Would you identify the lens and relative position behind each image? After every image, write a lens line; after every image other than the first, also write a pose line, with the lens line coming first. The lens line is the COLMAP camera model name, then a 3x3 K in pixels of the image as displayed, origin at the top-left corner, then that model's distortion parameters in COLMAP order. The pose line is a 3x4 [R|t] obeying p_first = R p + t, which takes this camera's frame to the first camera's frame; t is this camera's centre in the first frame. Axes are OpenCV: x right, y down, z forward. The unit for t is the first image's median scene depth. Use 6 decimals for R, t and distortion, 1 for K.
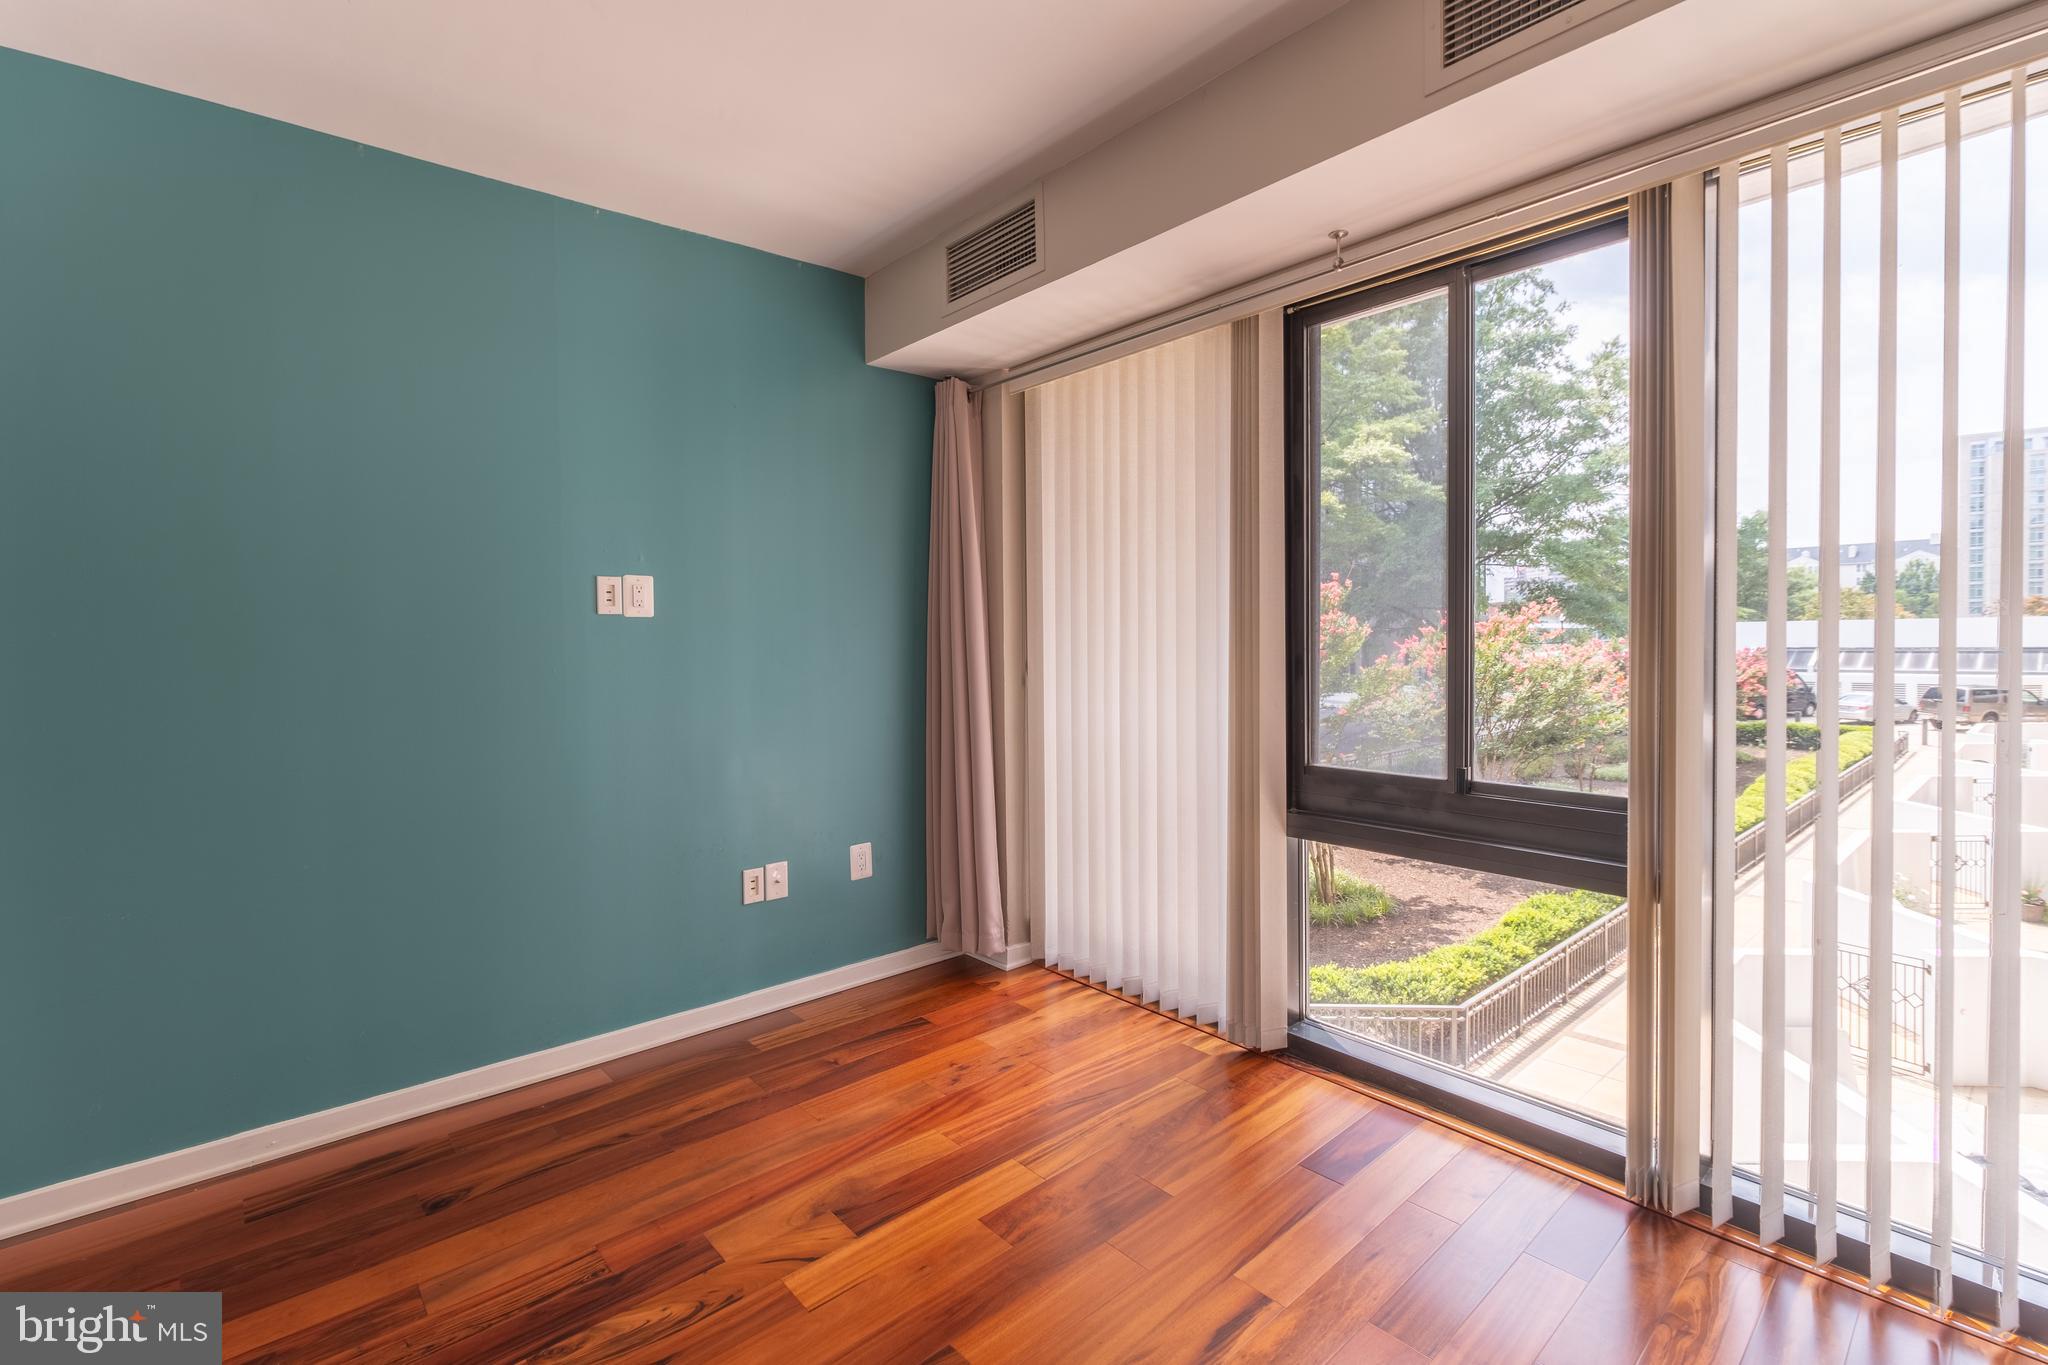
lens RADIAL K [[924.5, 0, 1021.7], [0, 924.5, 661.6], [0, 0, 1]] dist [-0.000087, -0.000168]
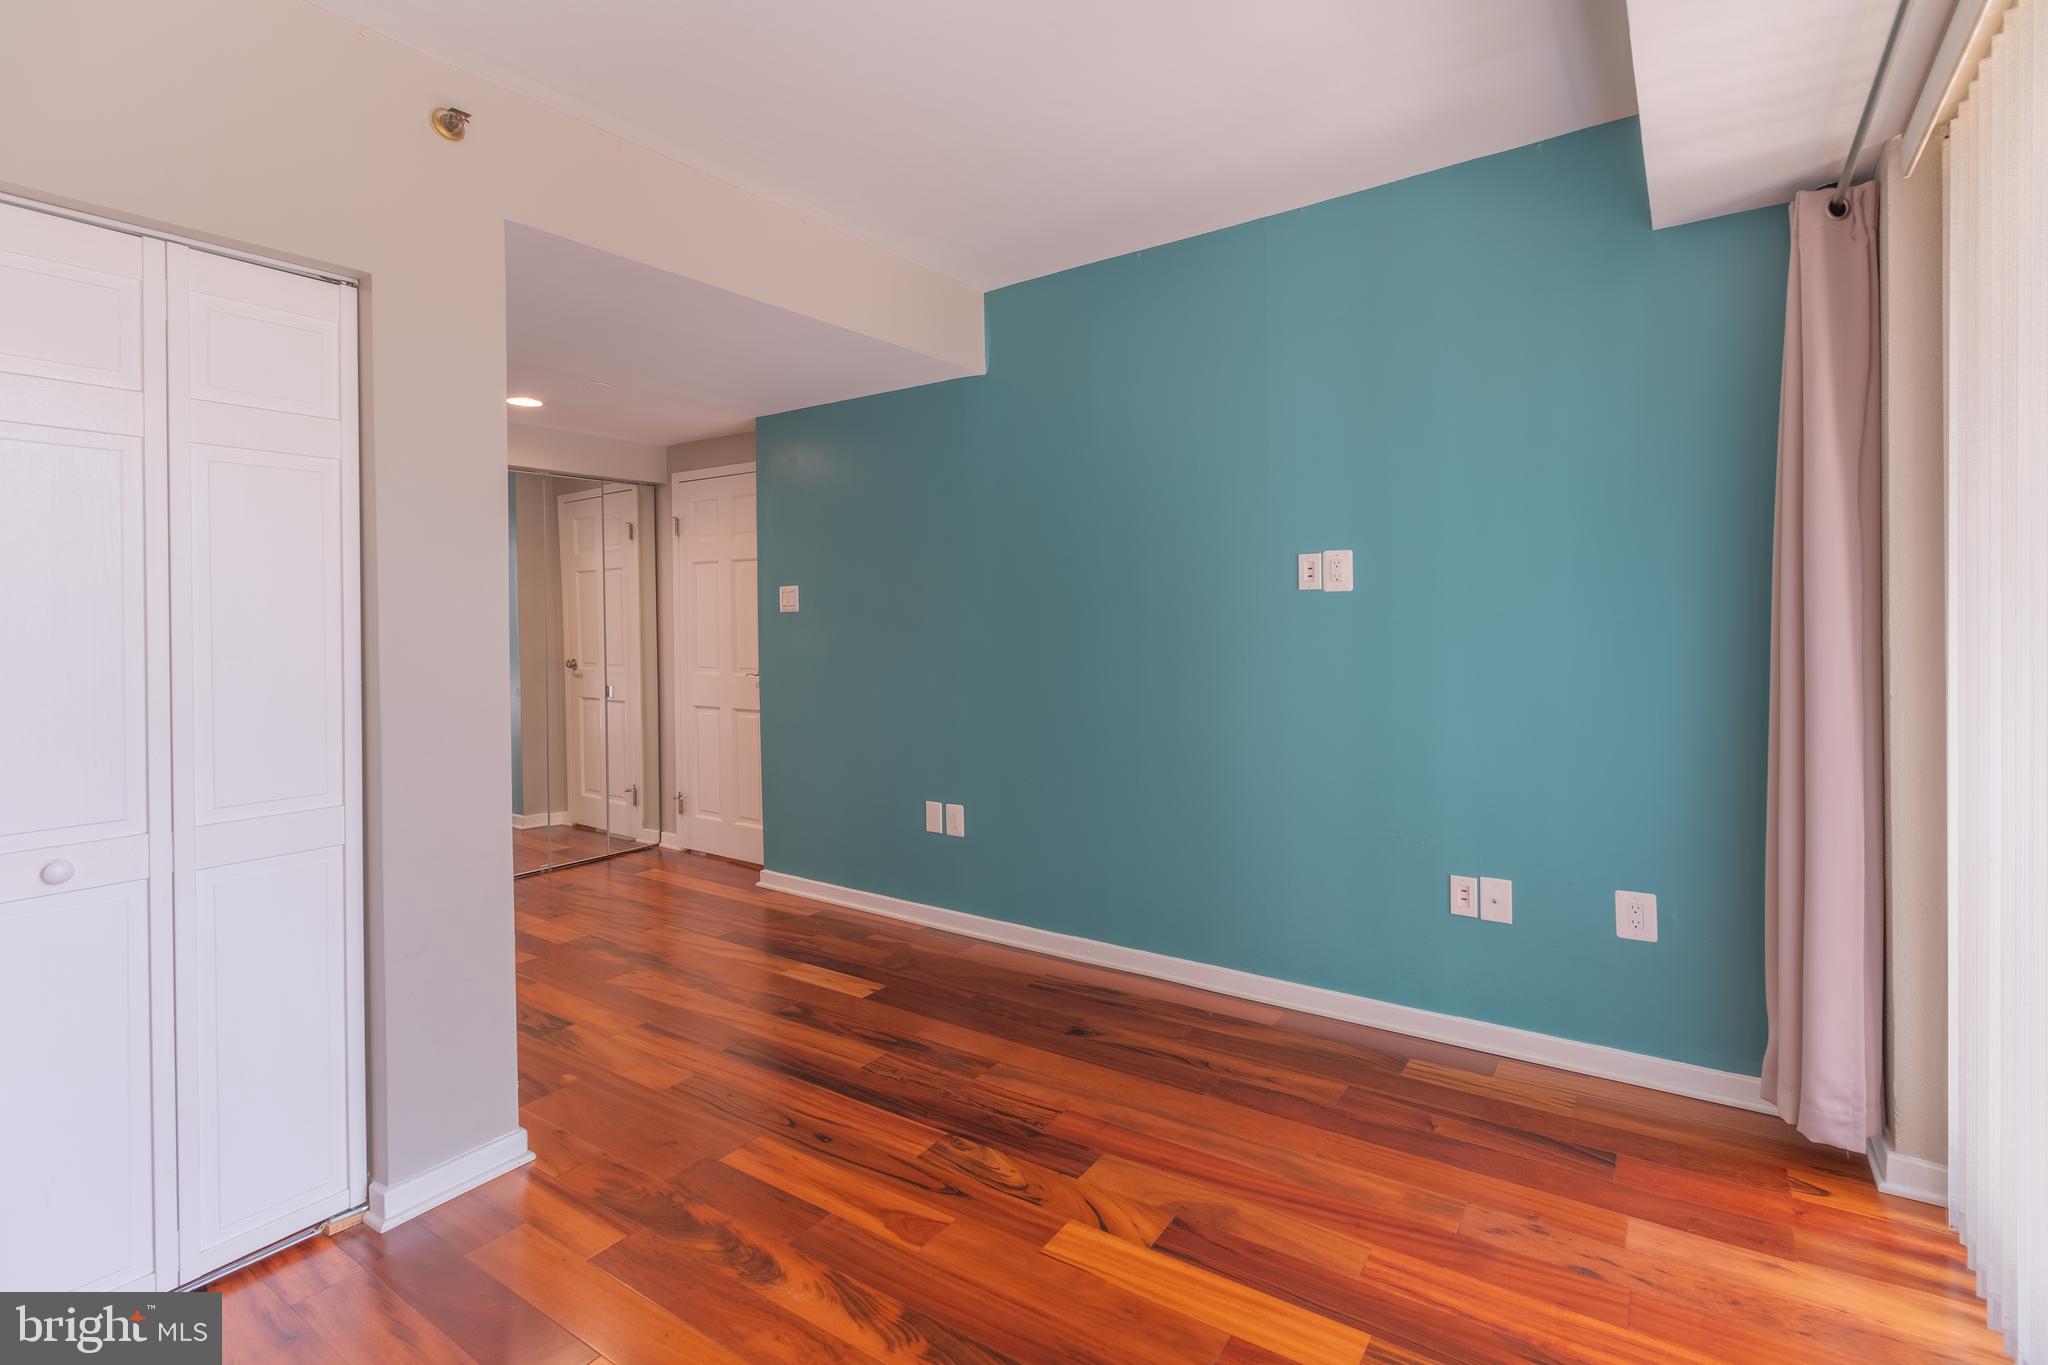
lens RADIAL K [[931.7, 0, 1101.4], [0, 931.7, 622.1], [0, 0, 1]] dist [-0.000553, -0.000162]
pose [[0.283252, 0.014522, -0.958936, 0.557065], [-0.015505, 0.999824, 0.010562, -0.023919], [0.958920, 0.011877, 0.283427, 0.520844]]
